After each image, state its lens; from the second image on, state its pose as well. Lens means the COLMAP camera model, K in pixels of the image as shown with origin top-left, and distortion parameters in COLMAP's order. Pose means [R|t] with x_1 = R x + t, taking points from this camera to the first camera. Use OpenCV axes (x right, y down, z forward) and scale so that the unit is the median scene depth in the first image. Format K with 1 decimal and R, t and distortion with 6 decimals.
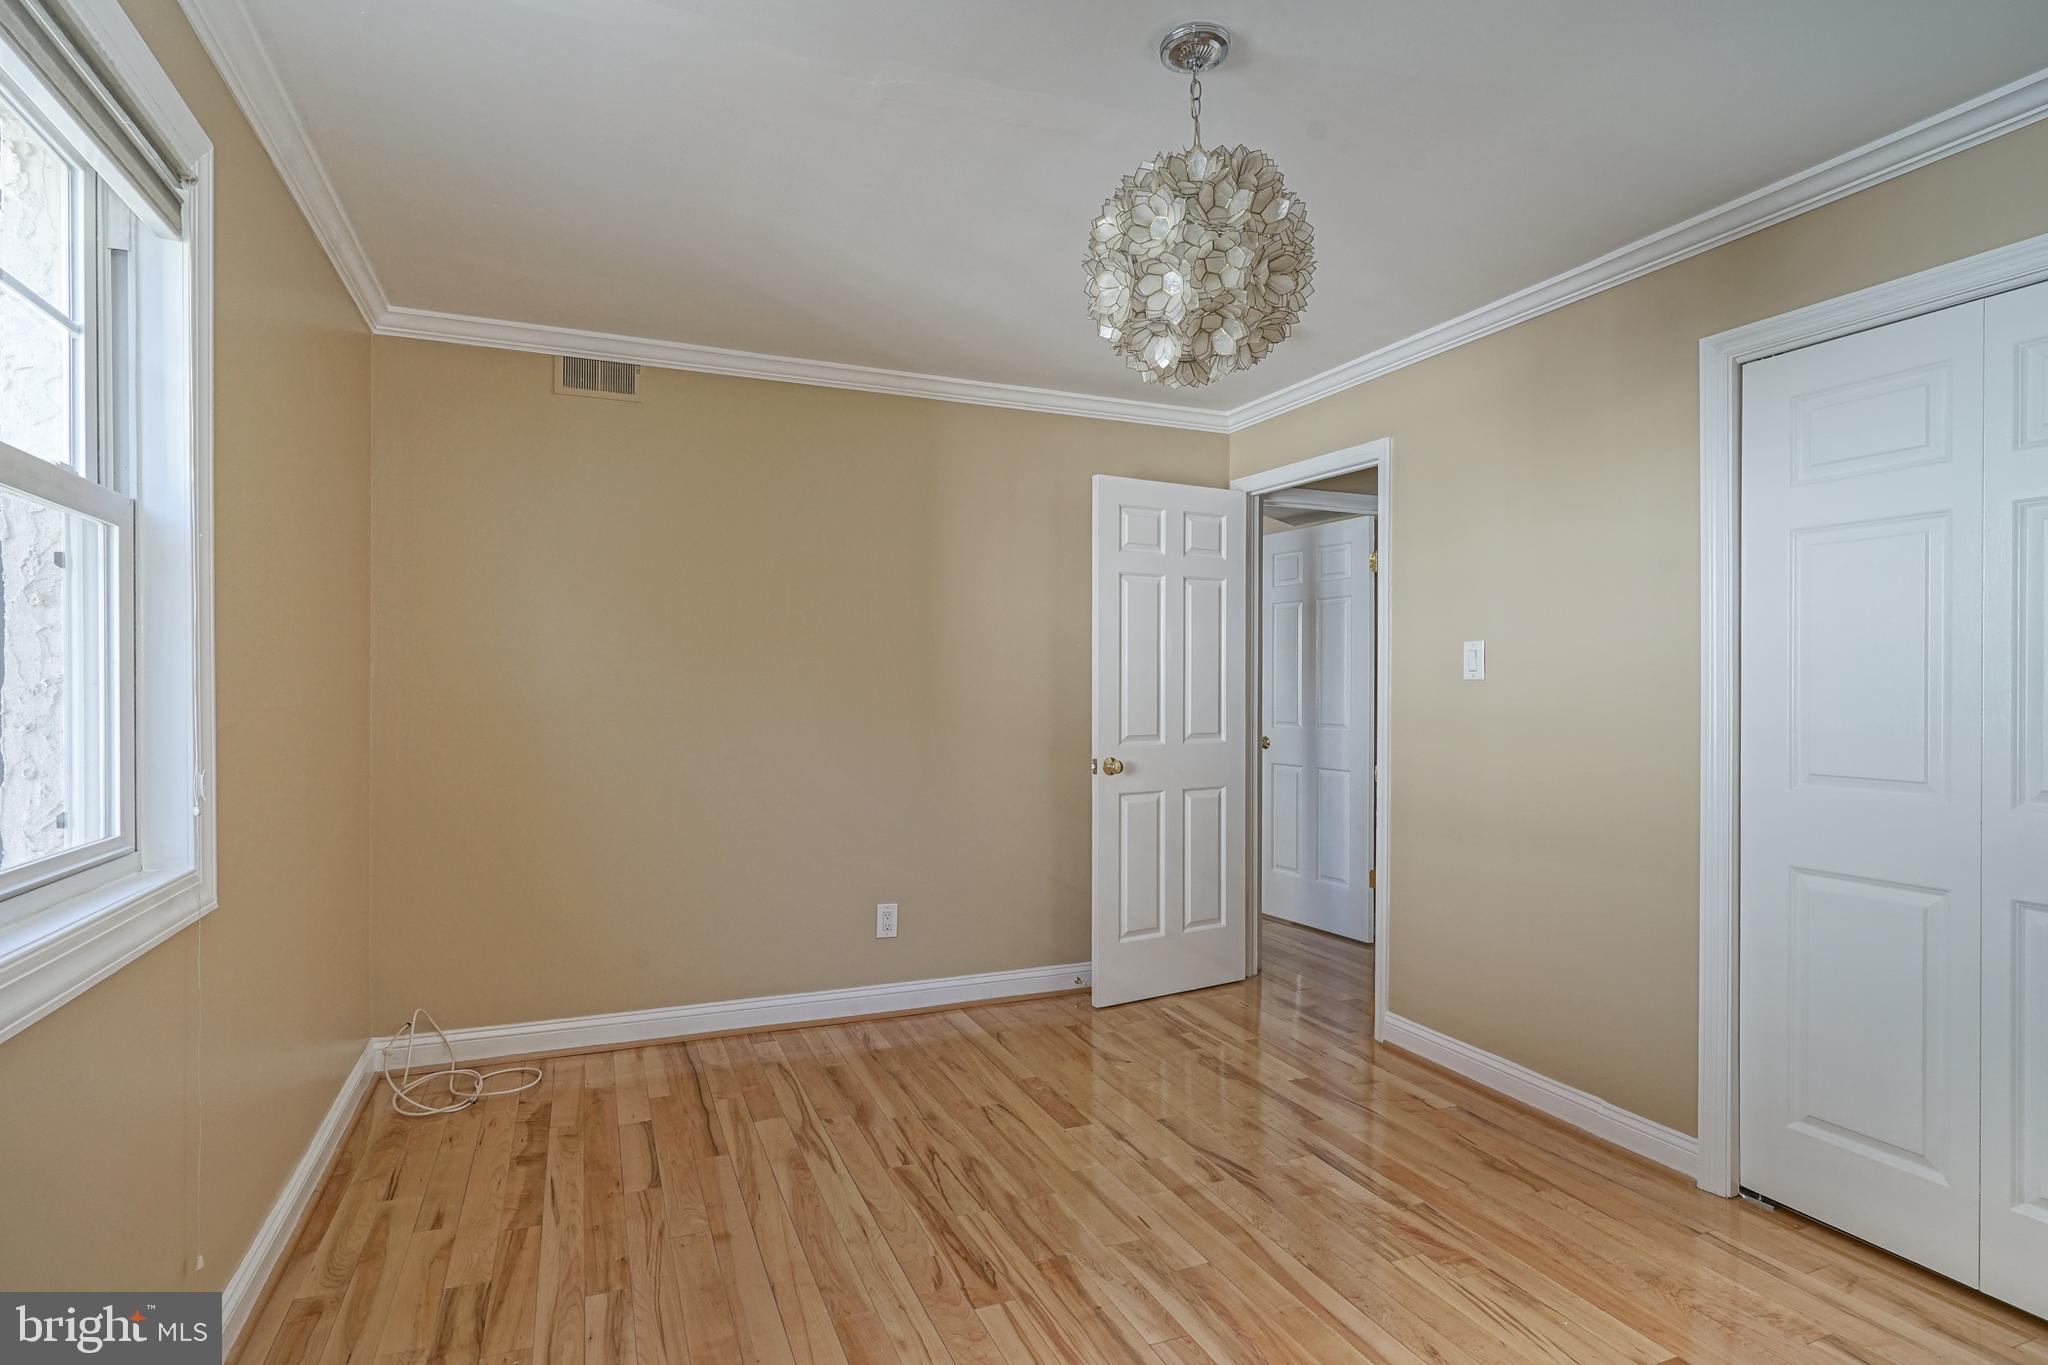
lens RADIAL K [[997.6, 0, 1004.6], [0, 997.6, 690.2], [0, 0, 1]] dist [-0.003593, 0.000225]
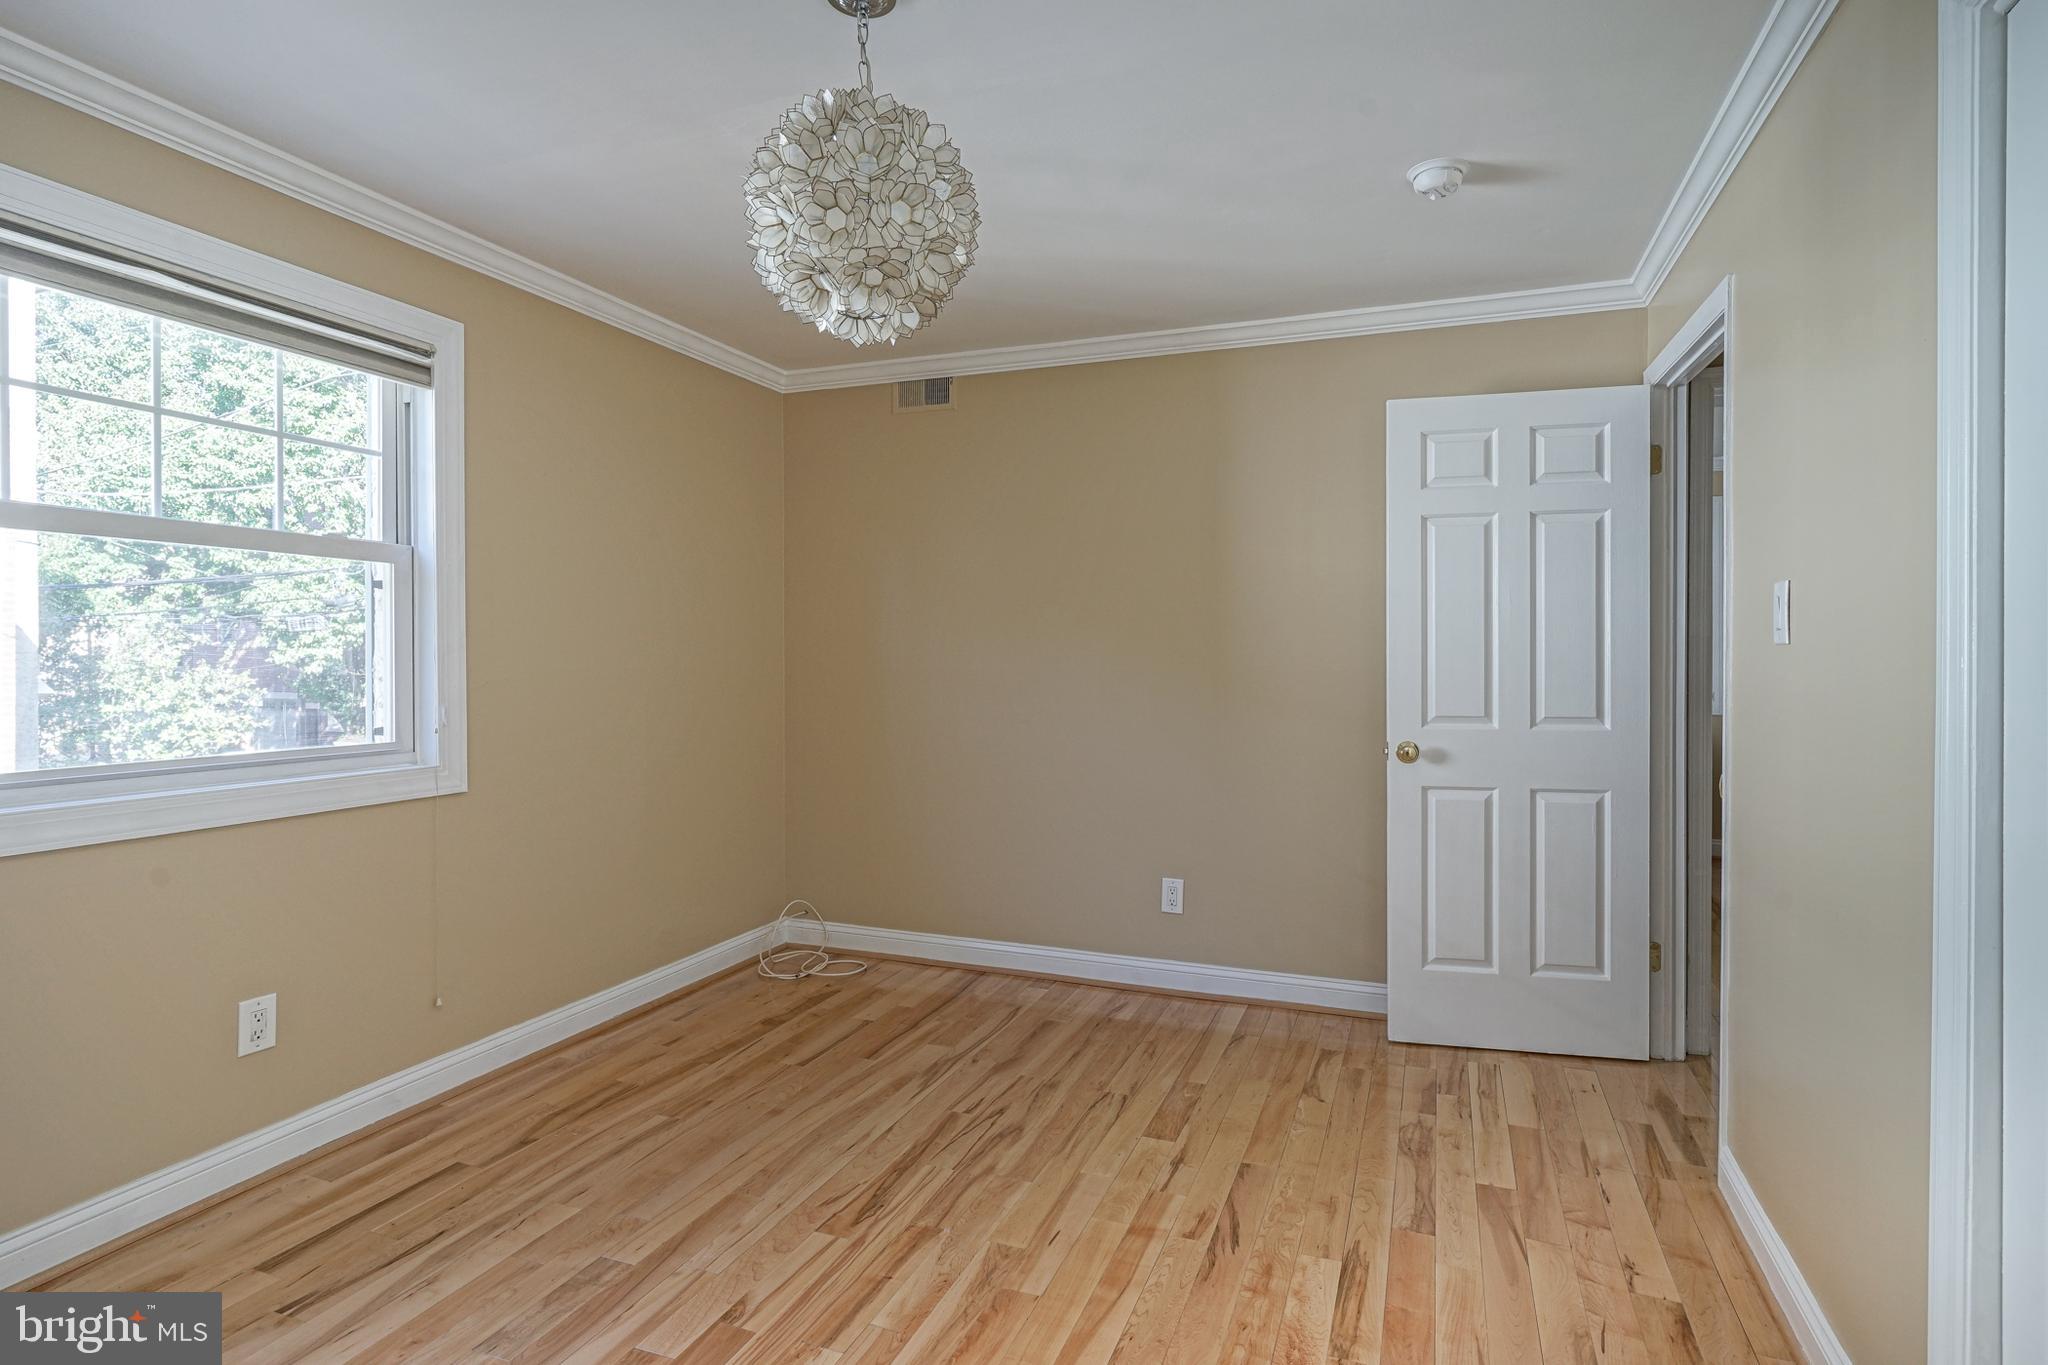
lens RADIAL K [[997.6, 0, 1006.3], [0, 997.6, 668.7], [0, 0, 1]] dist [-0.003593, 0.000225]
pose [[0.741416, 0.006959, -0.671009, 0.485925], [-0.003073, 0.999971, 0.006976, 0.003219], [0.671038, -0.003110, 0.741416, 0.198582]]
